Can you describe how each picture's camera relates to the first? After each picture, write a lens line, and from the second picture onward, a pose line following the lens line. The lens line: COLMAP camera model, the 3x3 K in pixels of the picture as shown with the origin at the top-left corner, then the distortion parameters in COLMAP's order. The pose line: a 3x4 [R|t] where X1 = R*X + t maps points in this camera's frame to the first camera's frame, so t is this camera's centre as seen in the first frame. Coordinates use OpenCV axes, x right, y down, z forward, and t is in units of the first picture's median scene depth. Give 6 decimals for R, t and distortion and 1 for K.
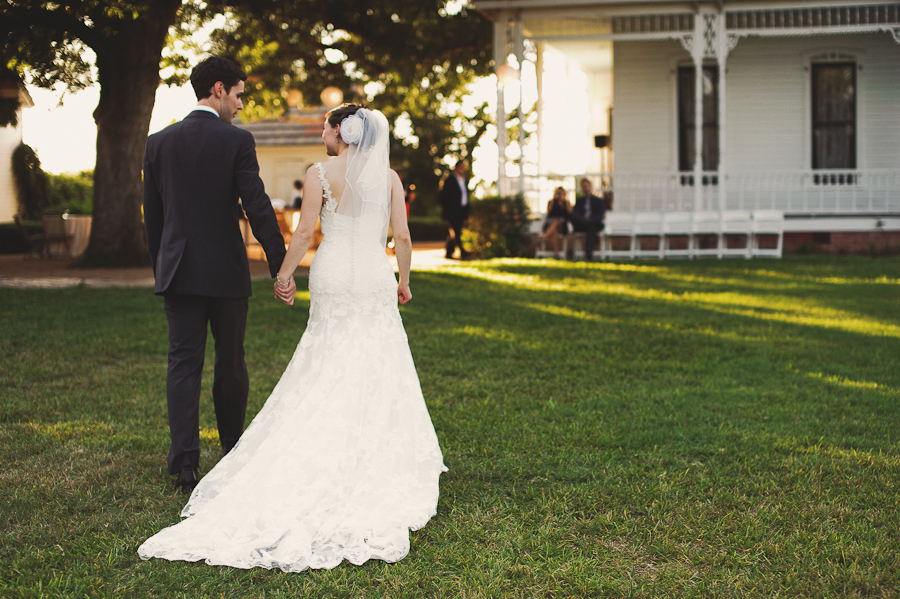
lens RADIAL K [[1358.7, 0, 483.5], [0, 1358.7, 298.8], [0, 0, 1]] dist [-0.053357, -0.069523]
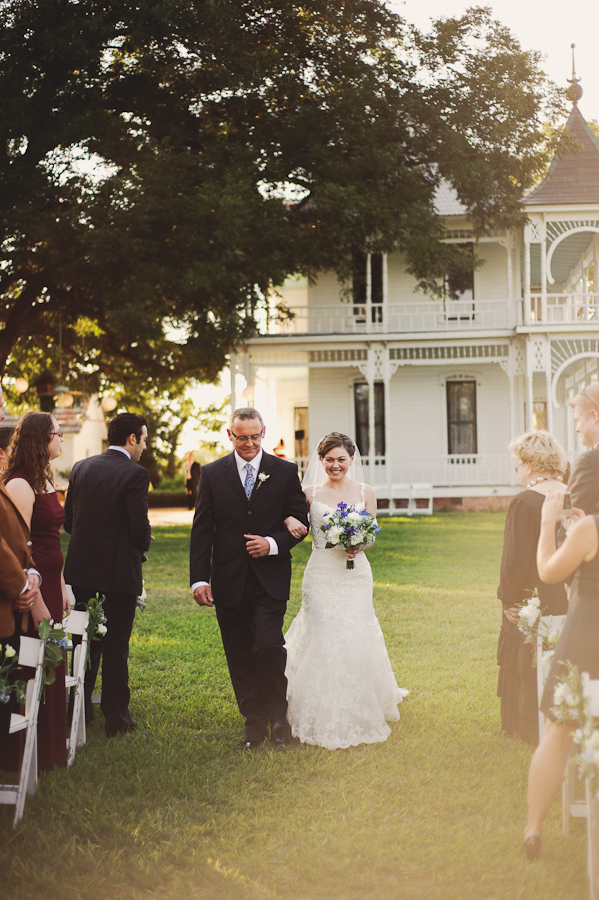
lens RADIAL K [[1235.3, 0, 299.5], [0, 1235.3, 450.0], [0, 0, 1]] dist [-0.032551, 0.014875]
pose [[0.991525, -0.002499, 0.129888, -0.091403], [0.014541, 0.995667, -0.091844, 0.019858], [-0.129096, 0.092954, 0.987266, -0.300284]]
